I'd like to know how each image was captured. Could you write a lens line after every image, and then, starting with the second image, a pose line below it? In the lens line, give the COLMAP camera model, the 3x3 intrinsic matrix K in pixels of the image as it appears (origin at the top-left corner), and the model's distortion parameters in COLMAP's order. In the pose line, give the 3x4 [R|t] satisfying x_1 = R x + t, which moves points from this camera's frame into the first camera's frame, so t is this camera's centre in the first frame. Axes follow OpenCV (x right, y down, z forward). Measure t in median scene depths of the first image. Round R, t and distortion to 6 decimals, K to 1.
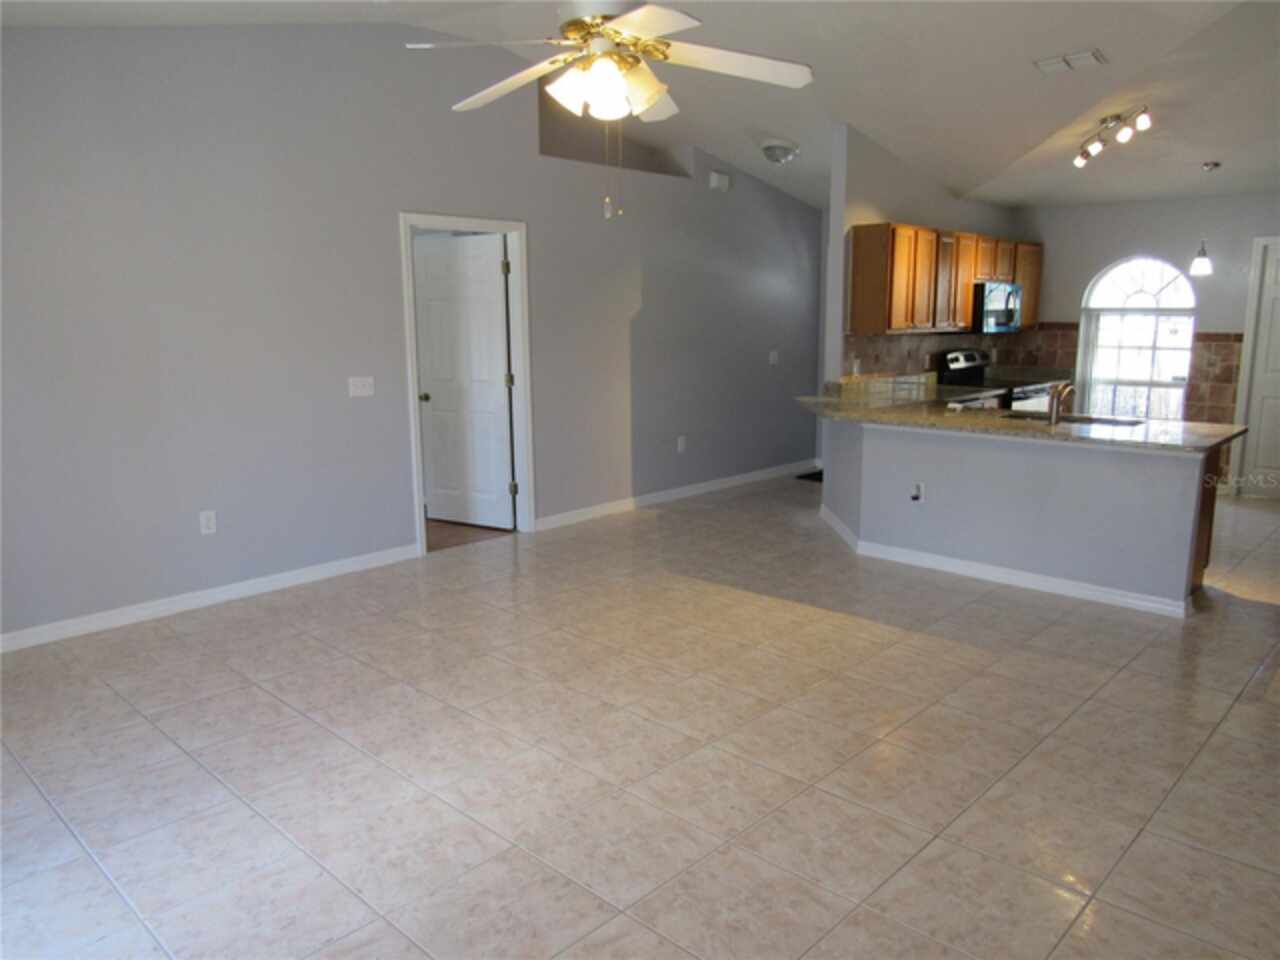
lens RADIAL K [[932.9, 0, 640.0], [0, 932.9, 480.0], [0, 0, 1]] dist [0.005627, 0.000119]
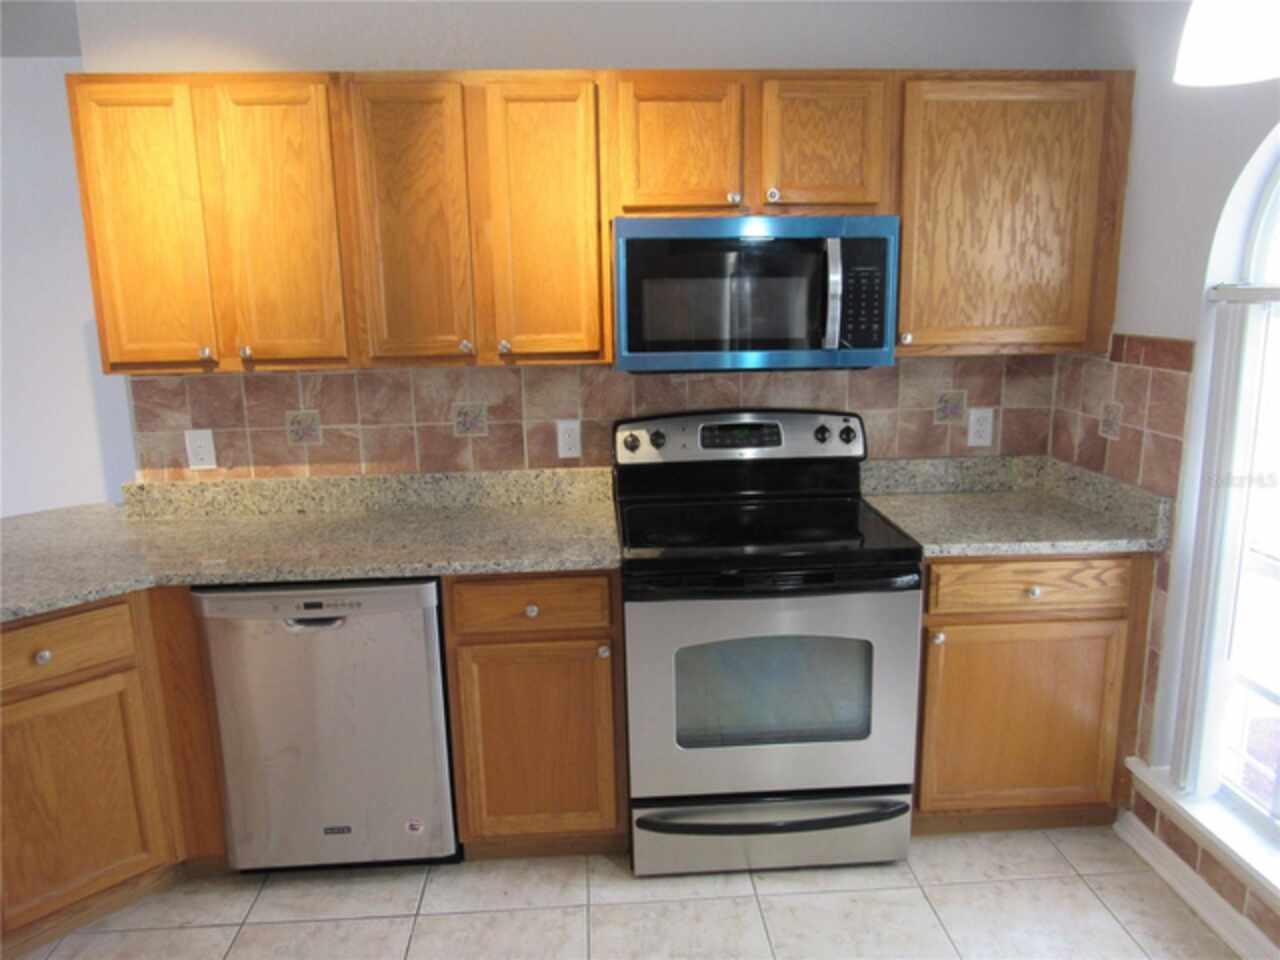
lens RADIAL K [[909.1, 0, 640.0], [0, 909.1, 480.0], [0, 0, 1]] dist [-0.021336, 0.004173]
pose [[0.737218, 0.123776, -0.664221, 0.350355], [-0.105575, 0.992104, 0.067700, -0.084692], [0.667356, 0.020216, 0.744464, 0.456777]]
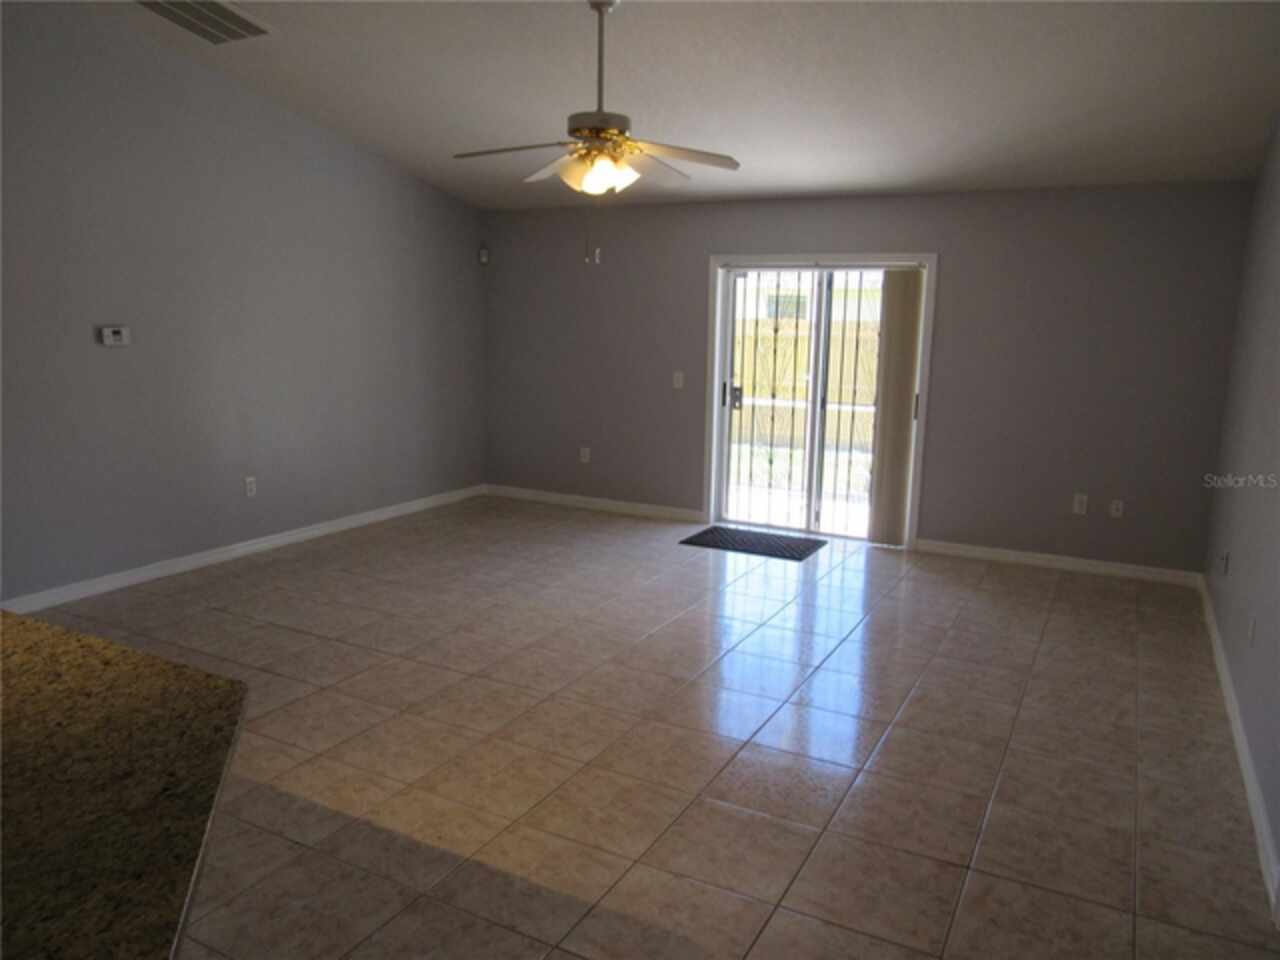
lens RADIAL K [[909.1, 0, 640.0], [0, 909.1, 480.0], [0, 0, 1]] dist [-0.021336, 0.004173]
pose [[0.962538, -0.023777, 0.270103, -0.082266], [0.026516, 0.999627, -0.006494, 0.016577], [-0.269848, 0.013413, 0.962809, -0.084448]]
